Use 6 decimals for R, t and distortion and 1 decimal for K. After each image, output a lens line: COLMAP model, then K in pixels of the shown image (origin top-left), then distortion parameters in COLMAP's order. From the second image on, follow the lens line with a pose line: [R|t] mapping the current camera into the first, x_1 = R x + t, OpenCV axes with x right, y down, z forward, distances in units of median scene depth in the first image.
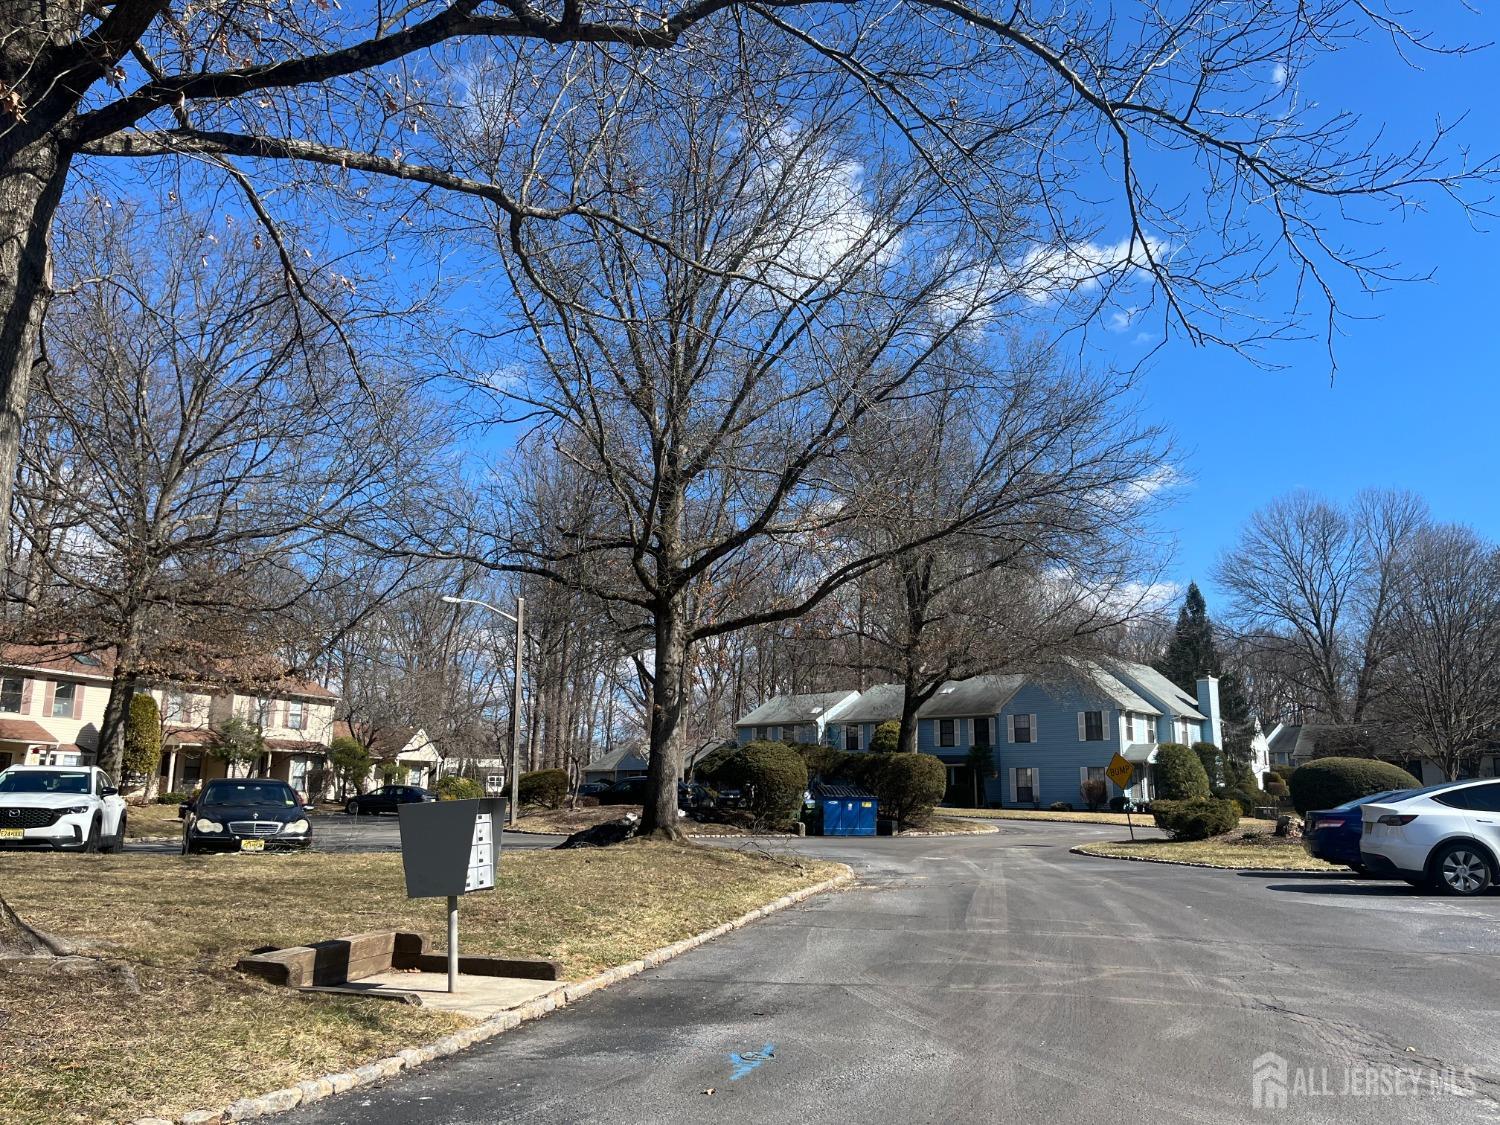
lens RADIAL K [[1126.9, 0, 750.0], [0, 1126.9, 562.5], [0, 0, 1]] dist [0.067991, -0.080157]
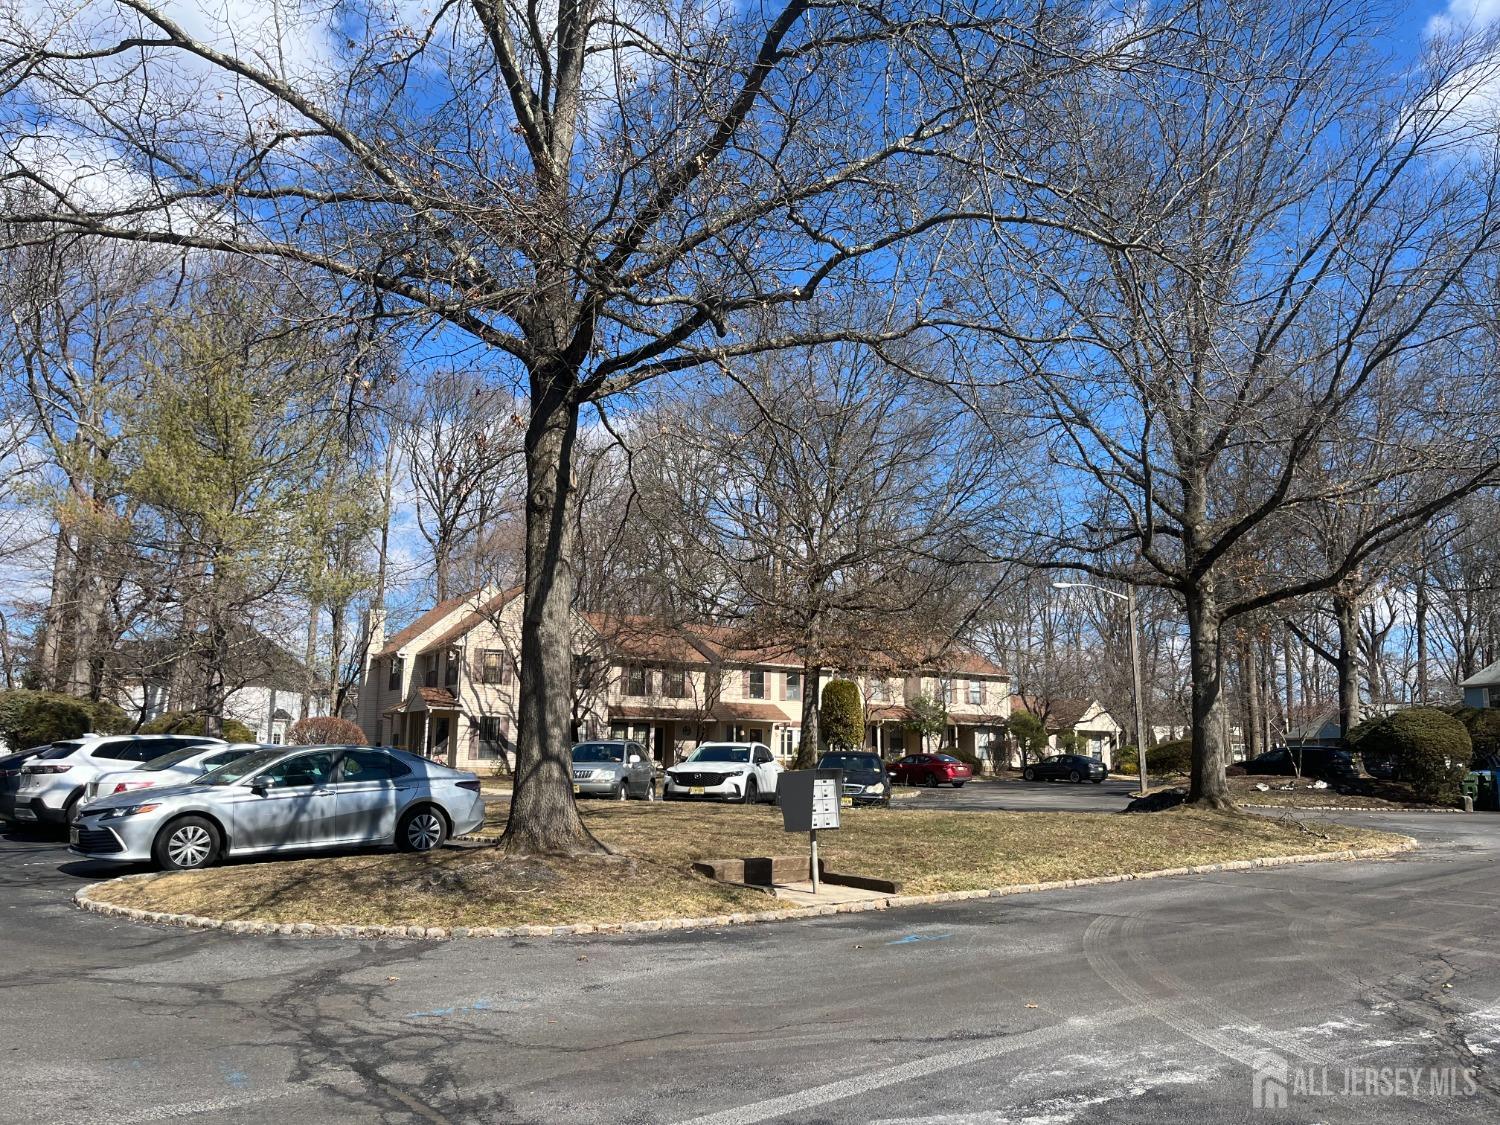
lens RADIAL K [[1126.9, 0, 750.0], [0, 1126.9, 562.5], [0, 0, 1]] dist [0.067991, -0.080157]
pose [[0.812408, -0.103190, -0.573885, 0.125313], [0.119067, 0.992836, -0.009967, -0.014244], [0.570803, -0.060233, 0.818875, -0.061972]]
